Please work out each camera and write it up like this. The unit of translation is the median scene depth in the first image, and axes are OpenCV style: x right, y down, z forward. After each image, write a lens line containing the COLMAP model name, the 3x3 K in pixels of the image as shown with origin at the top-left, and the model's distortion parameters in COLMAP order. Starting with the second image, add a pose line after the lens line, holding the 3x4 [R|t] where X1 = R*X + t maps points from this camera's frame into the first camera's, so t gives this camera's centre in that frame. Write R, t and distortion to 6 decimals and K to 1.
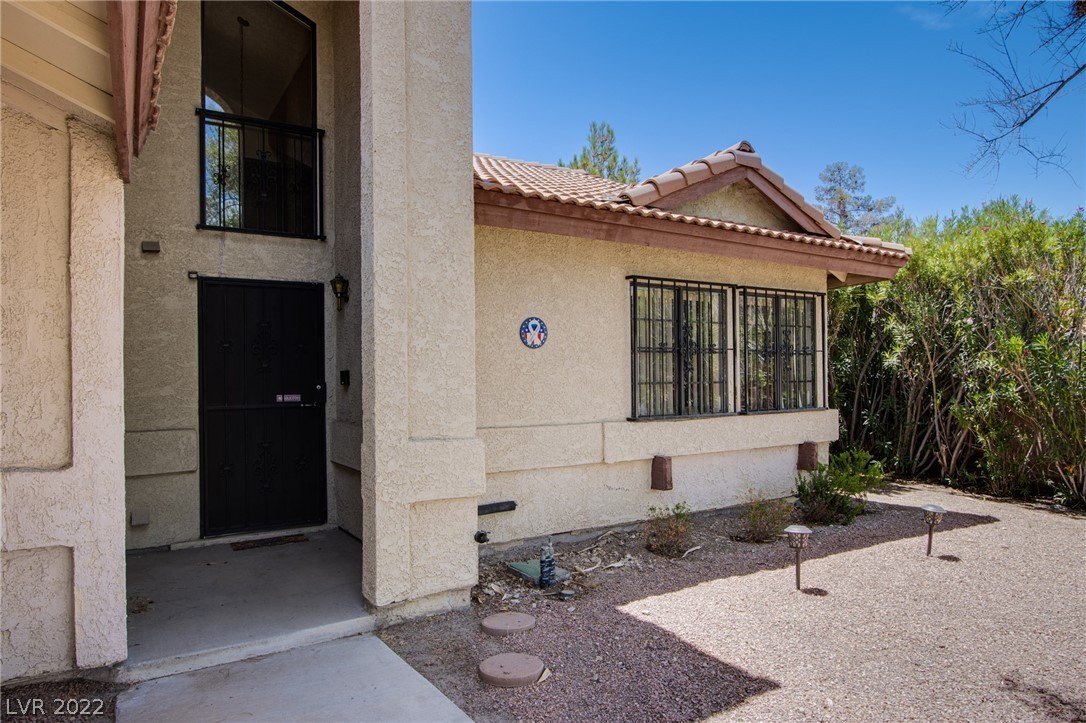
lens RADIAL K [[717.4, 0, 543.1], [0, 717.4, 366.8], [0, 0, 1]] dist [-0.004572, -0.000328]
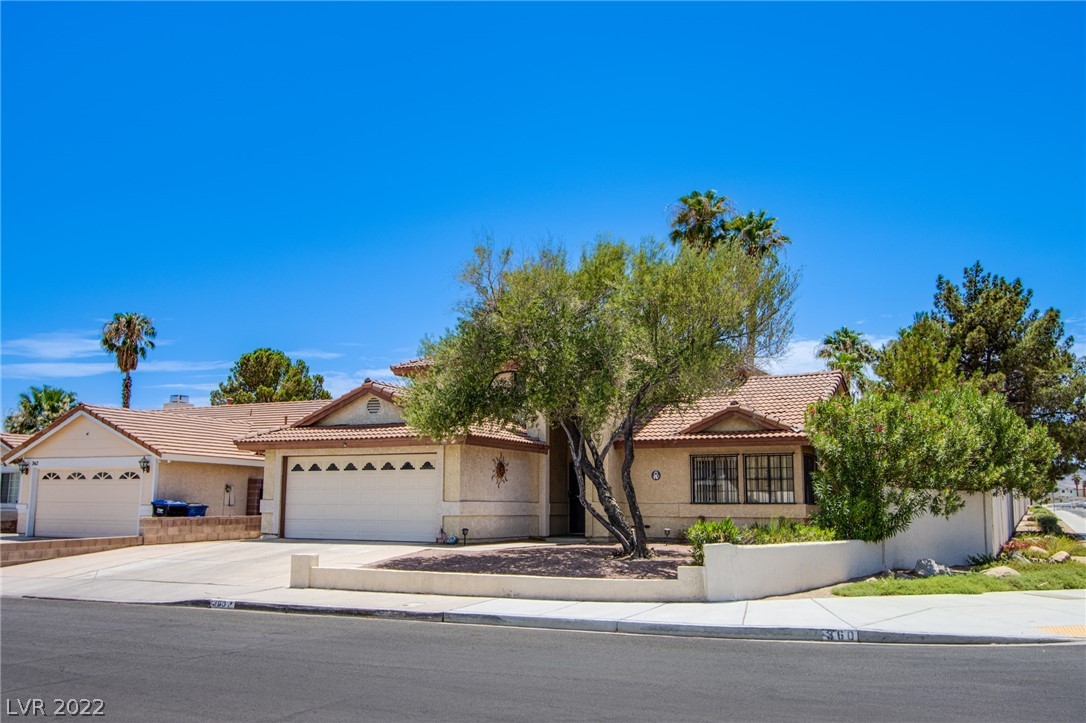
lens RADIAL K [[961.4, 0, 543.3], [0, 961.4, 365.3], [0, 0, 1]] dist [-0.009817, -0.000434]
pose [[0.512768, -0.116249, -0.850621, 3.356797], [0.001736, 0.990929, -0.134378, 0.041740], [0.858526, 0.067428, 0.508318, -1.650317]]
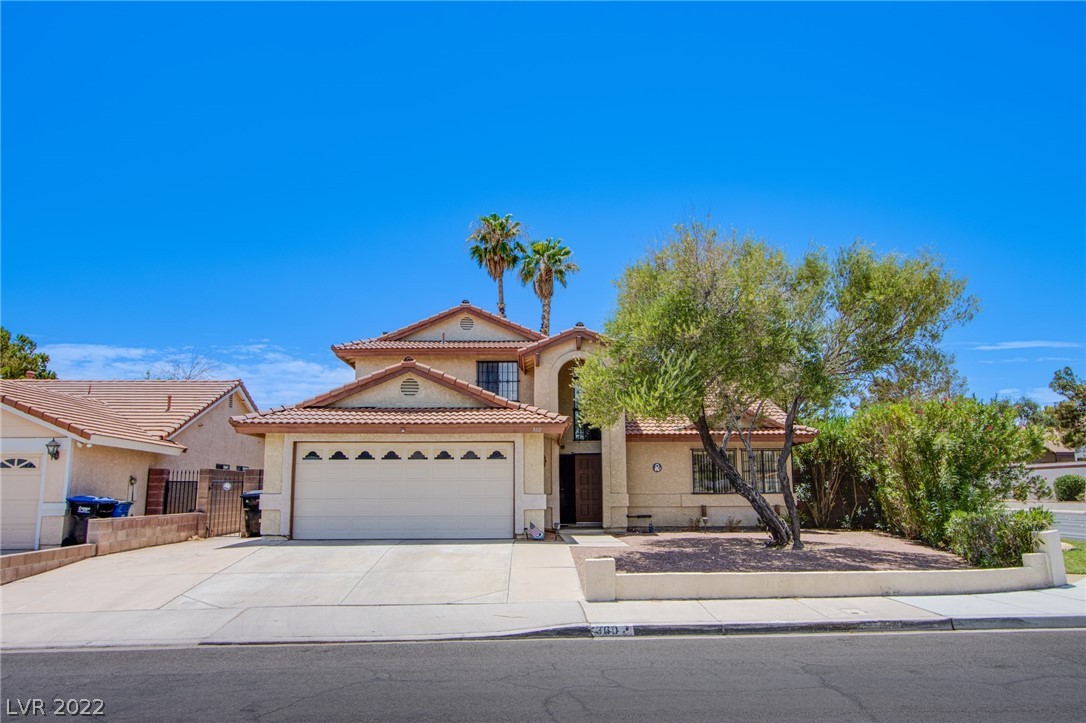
lens RADIAL K [[806.3, 0, 544.7], [0, 806.3, 354.9], [0, 0, 1]] dist [-0.004533, 0.001124]
pose [[0.864536, -0.085759, -0.495199, 1.429773], [0.006267, 0.987096, -0.160005, 0.034049], [0.502531, 0.135227, 0.853918, -2.581178]]
